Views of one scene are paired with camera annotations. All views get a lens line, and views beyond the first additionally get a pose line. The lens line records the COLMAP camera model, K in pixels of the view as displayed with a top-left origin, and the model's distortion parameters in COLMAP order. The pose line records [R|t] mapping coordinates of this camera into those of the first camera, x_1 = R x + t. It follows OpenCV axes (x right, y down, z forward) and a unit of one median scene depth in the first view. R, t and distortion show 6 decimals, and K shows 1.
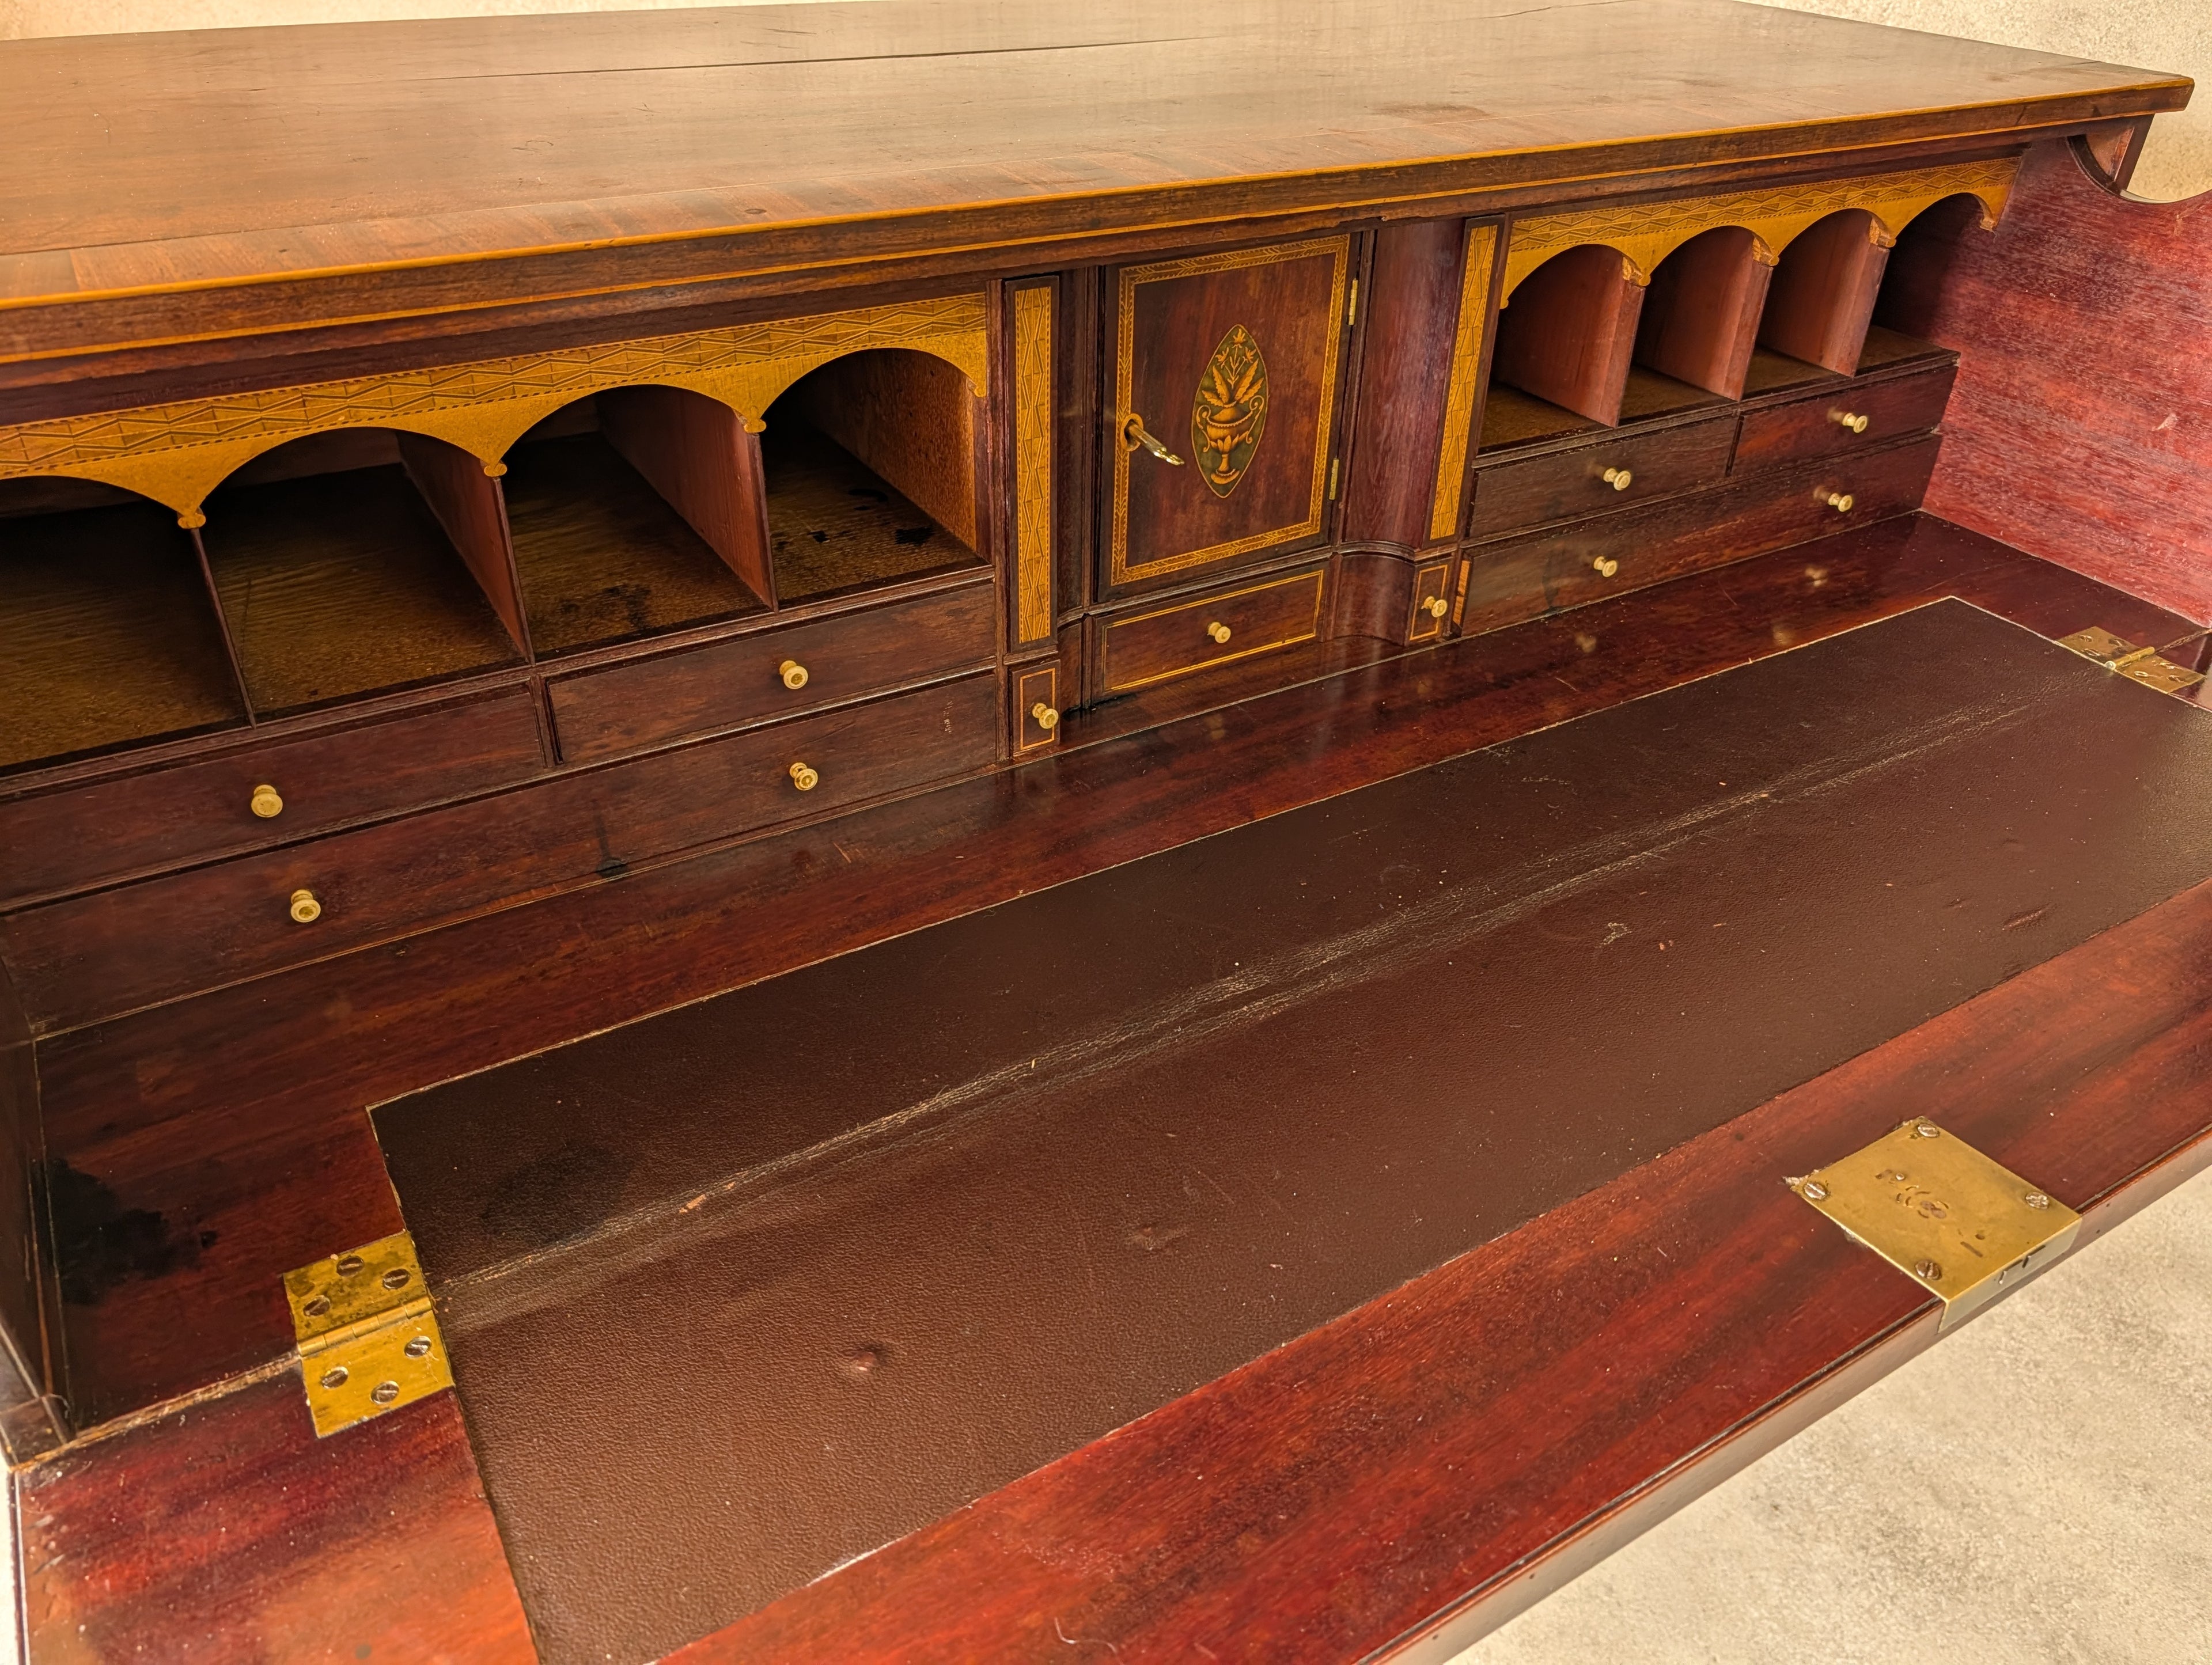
lens RADIAL K [[1600.9, 0, 1130.4], [0, 1600.9, 851.9], [0, 0, 1]] dist [-0.000553, -0.005241]
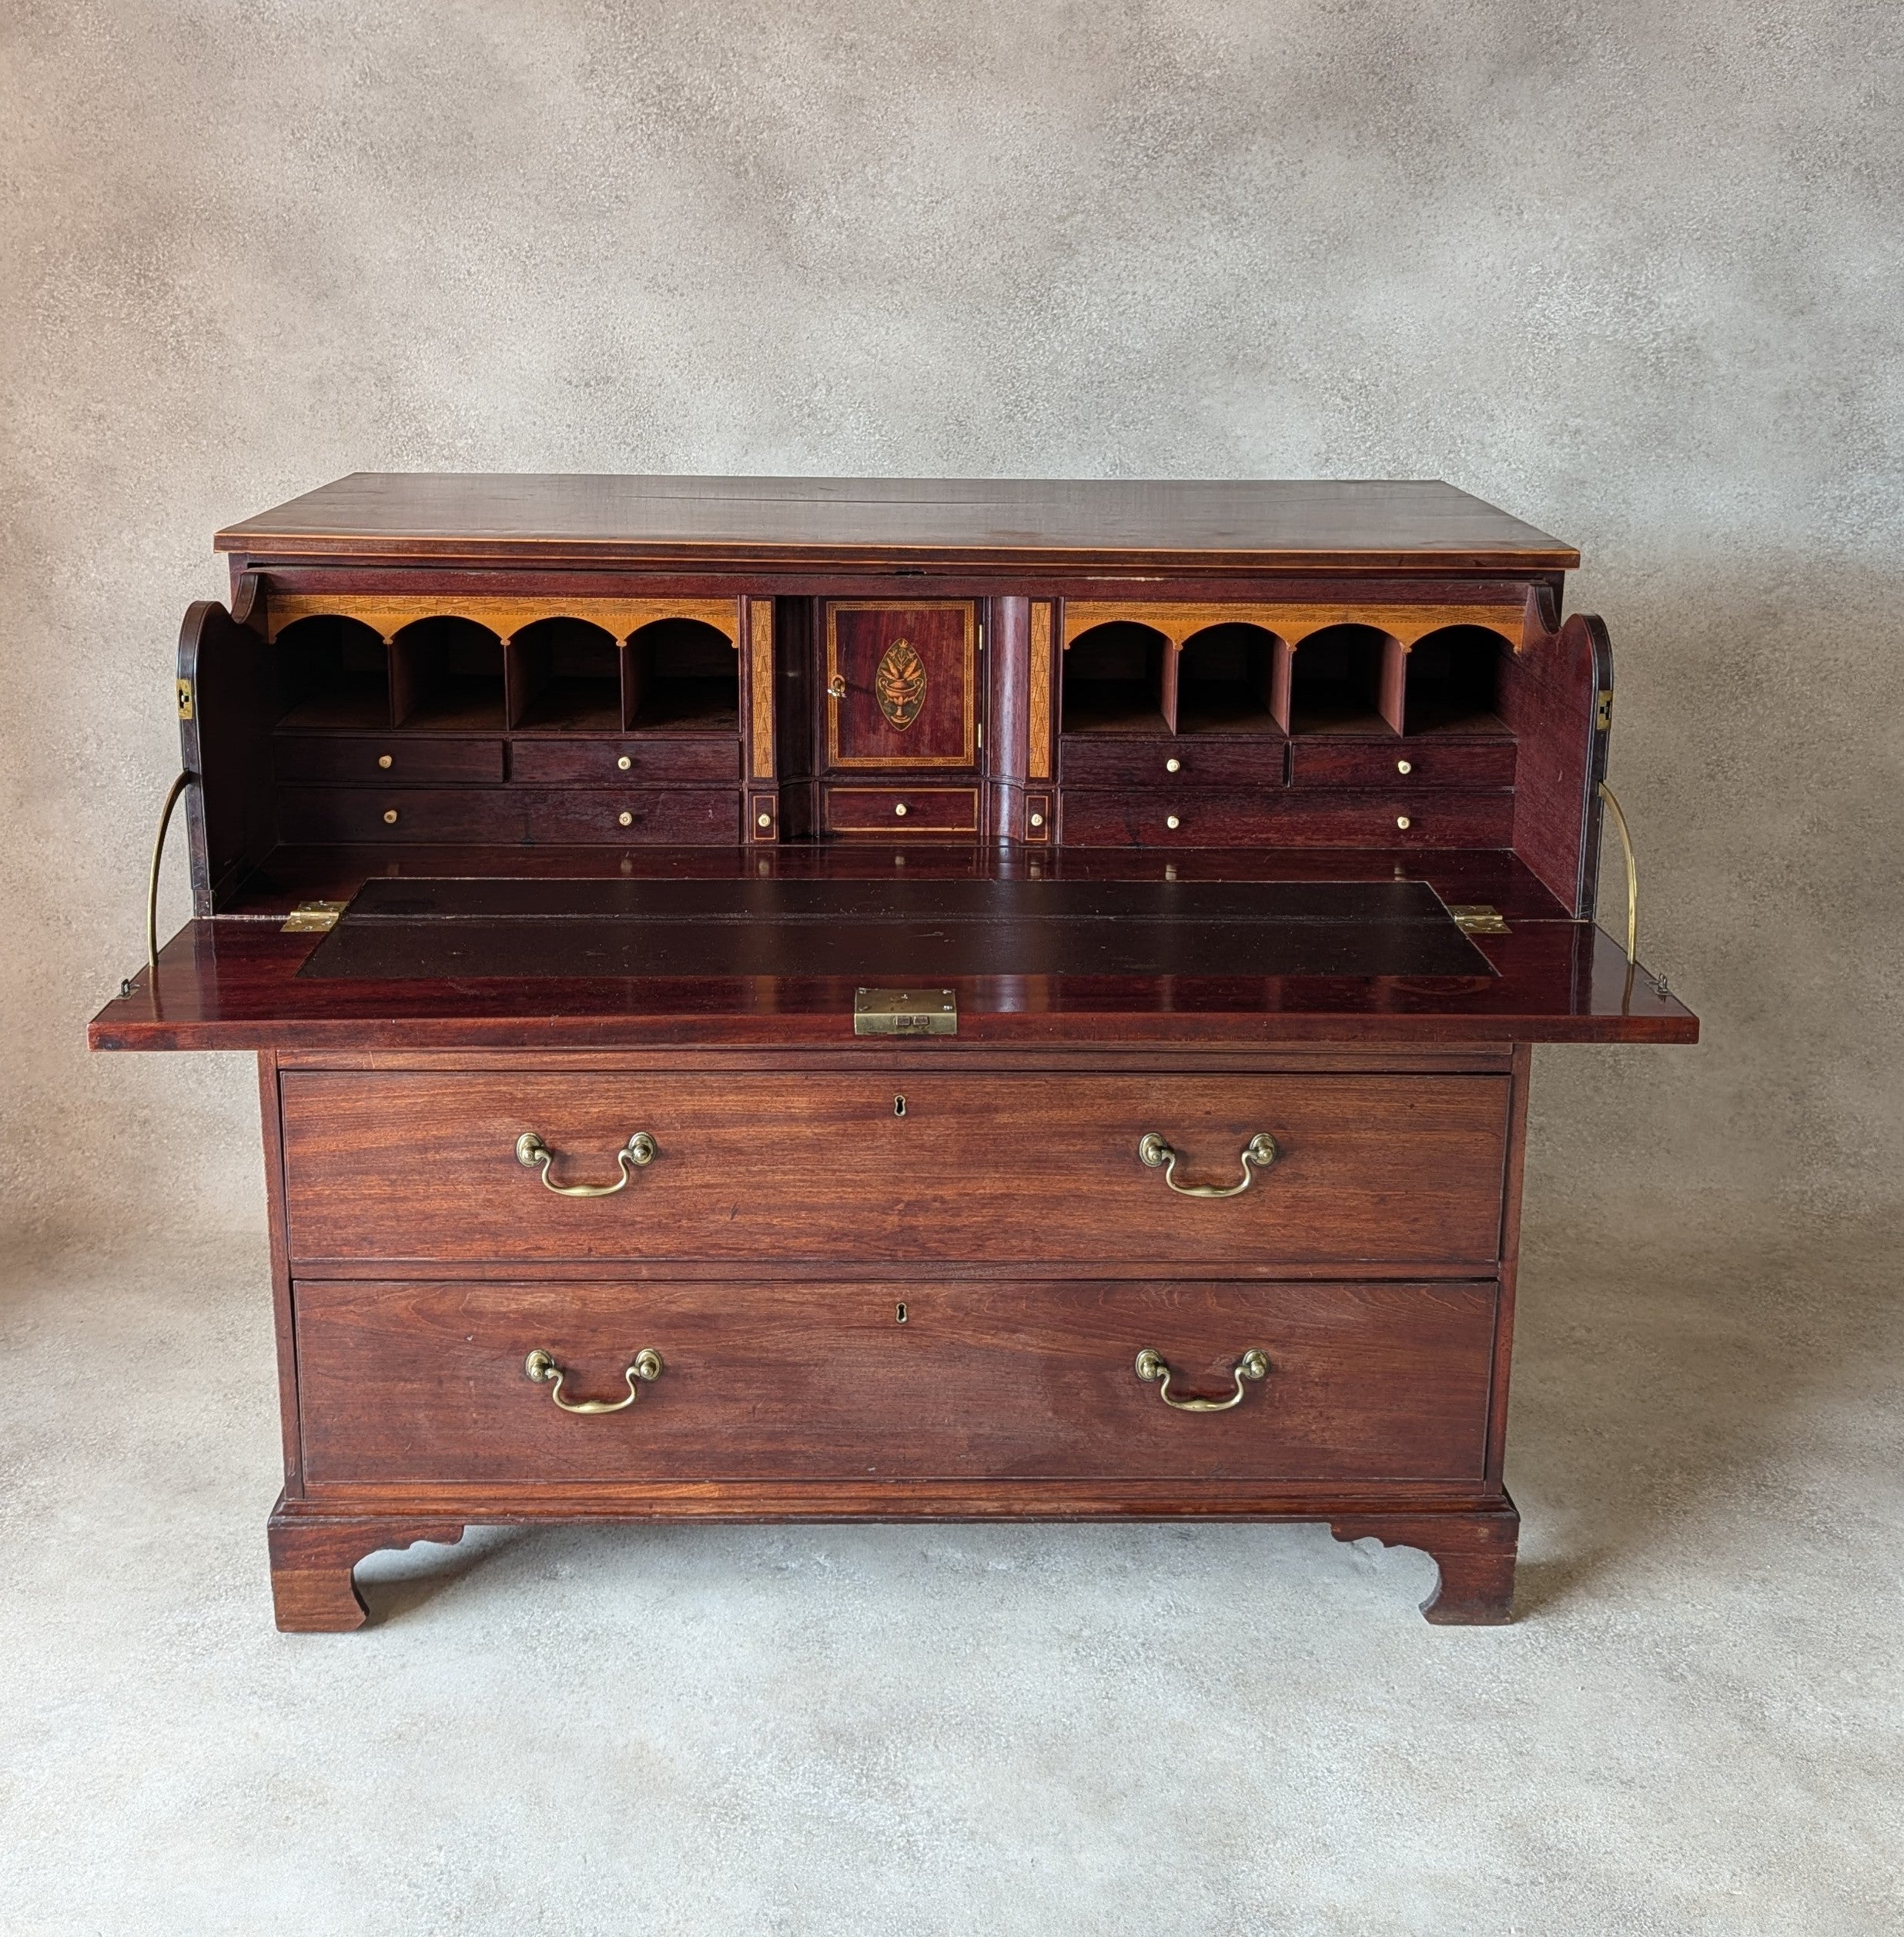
lens RADIAL K [[2279.5, 0, 963.7], [0, 2279.5, 741.9], [0, 0, 1]] dist [0.000580, 0.000000]
pose [[0.871486, 0.097622, -0.480606, 1.391882], [-0.269629, 0.913962, -0.303272, 0.560533], [0.409650, 0.393883, 0.822827, -1.099631]]
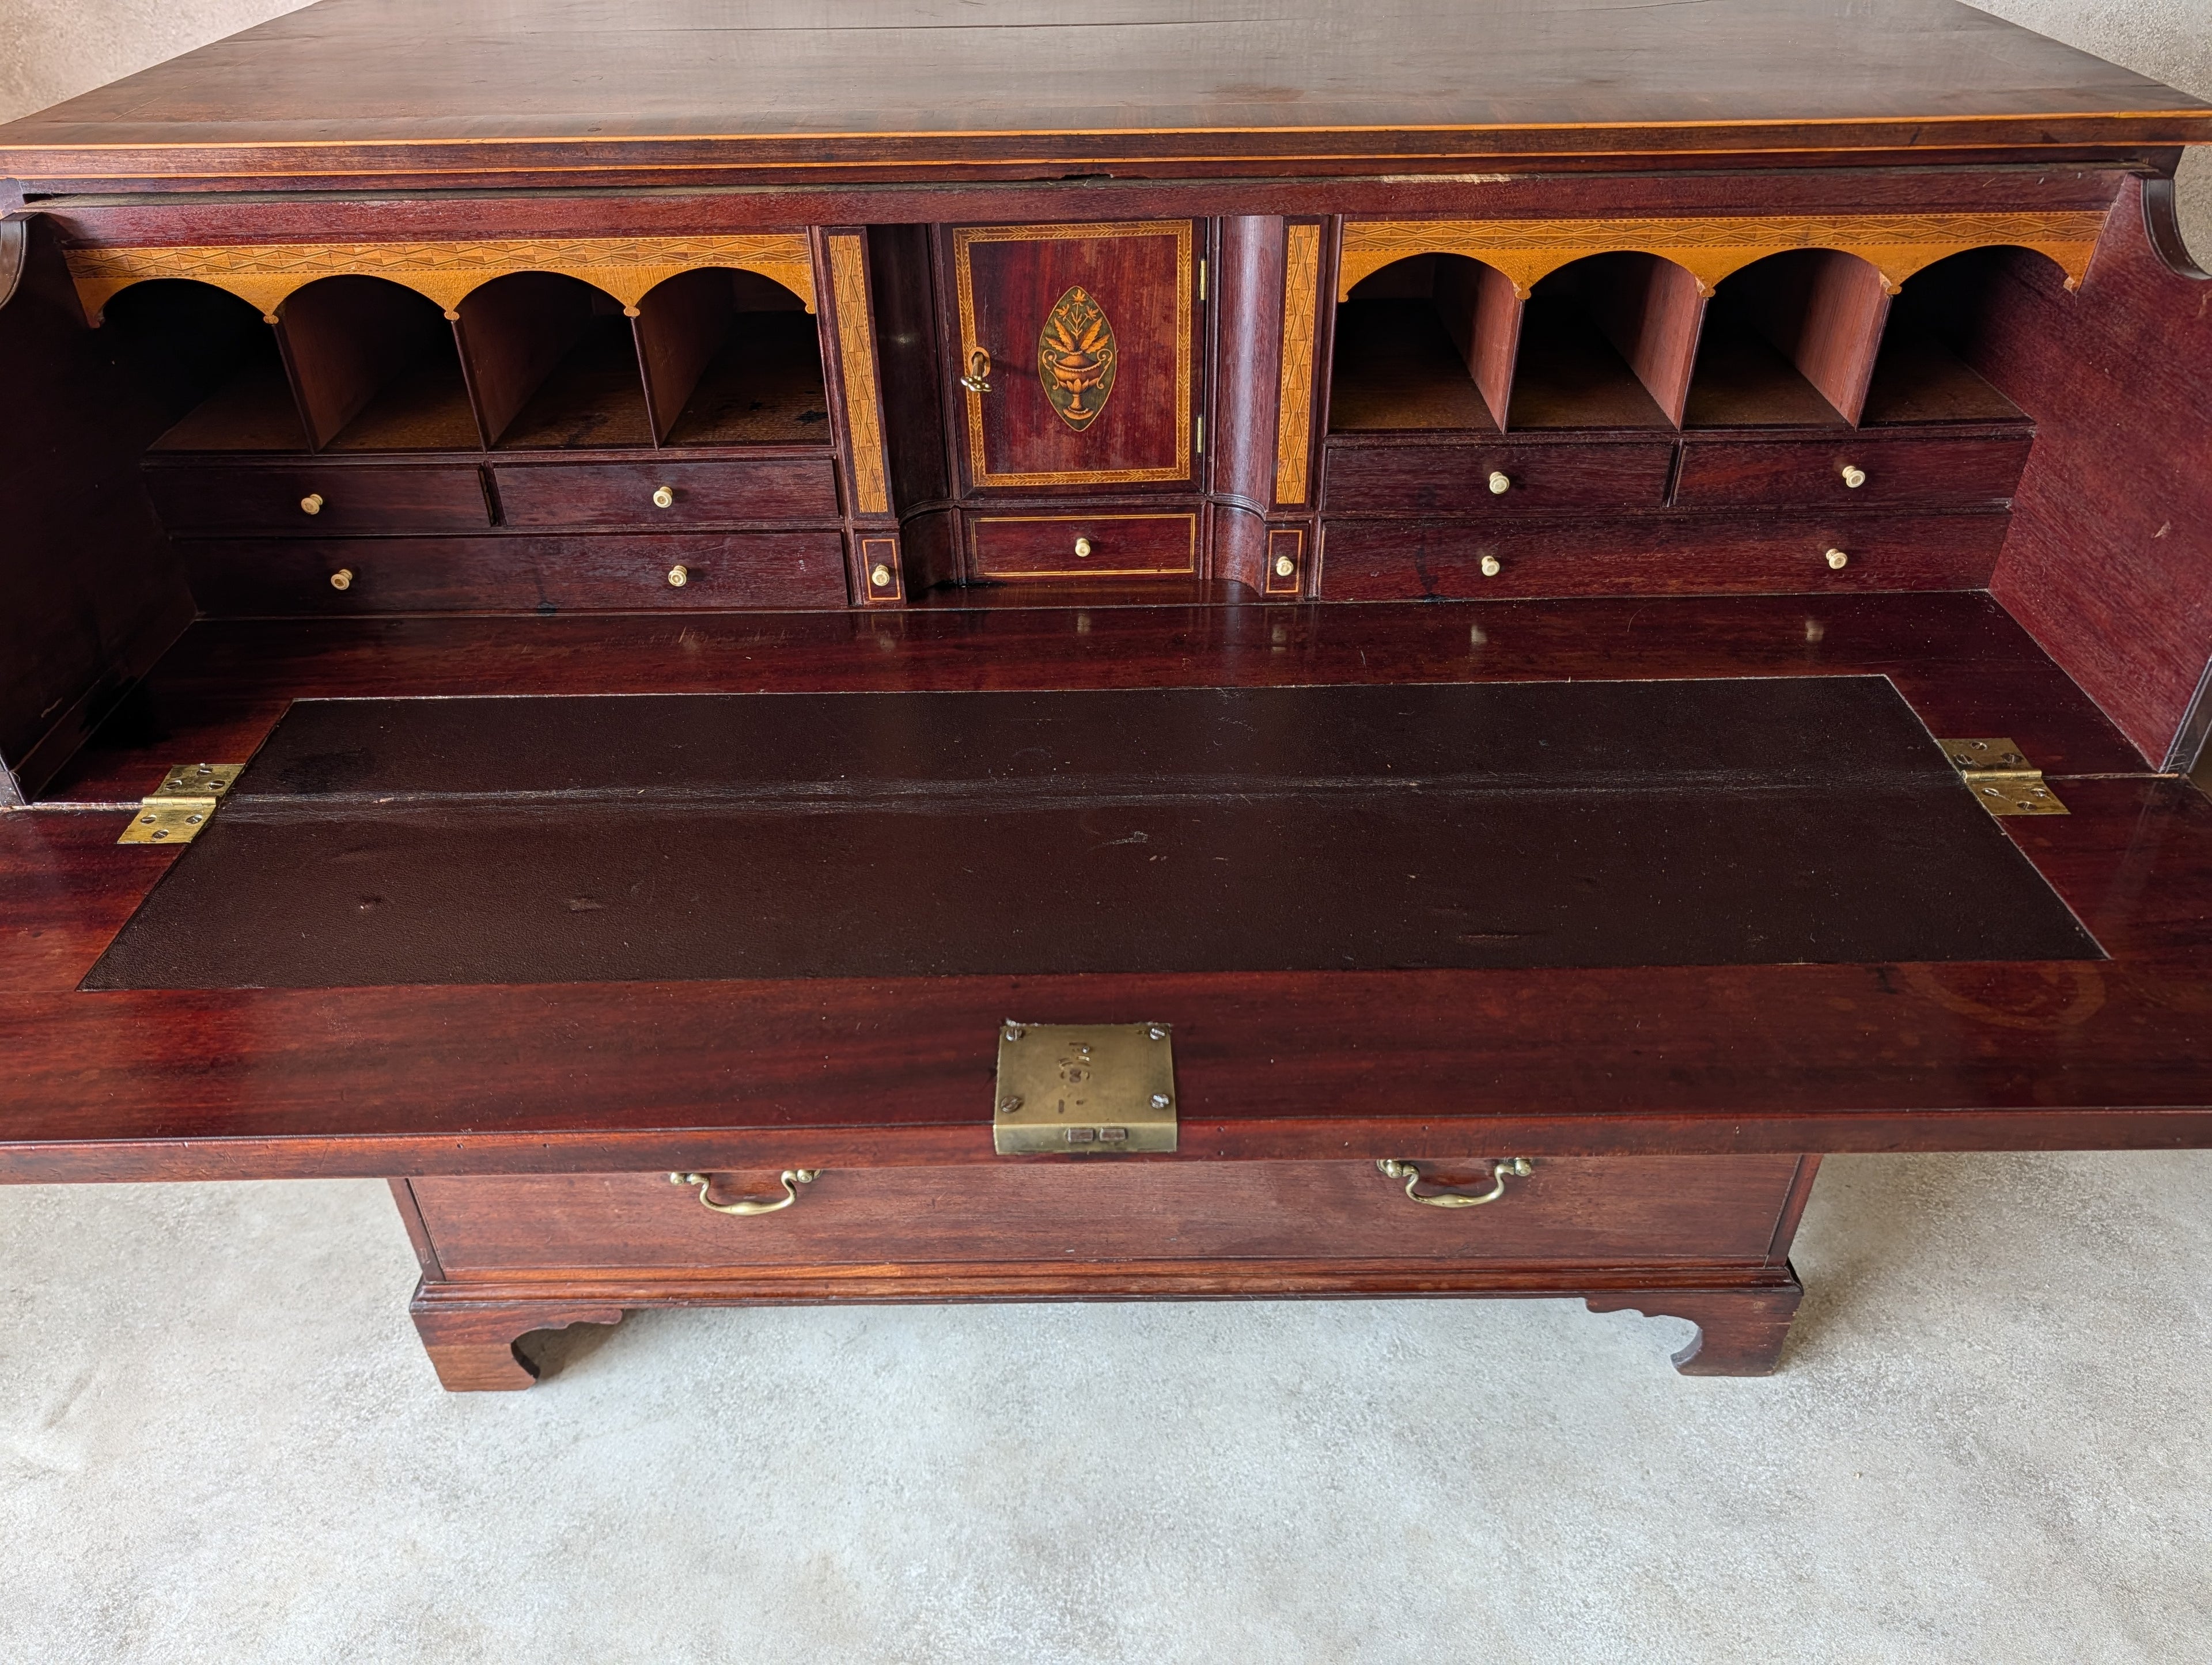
lens RADIAL K [[1600.9, 0, 1080.9], [0, 1600.9, 835.8], [0, 0, 1]] dist [-0.000553, -0.005241]
pose [[0.853671, 0.269698, -0.445542, 0.692086], [-0.258363, 0.962091, 0.087348, -0.038330], [0.452210, 0.040545, 0.890990, -0.045652]]
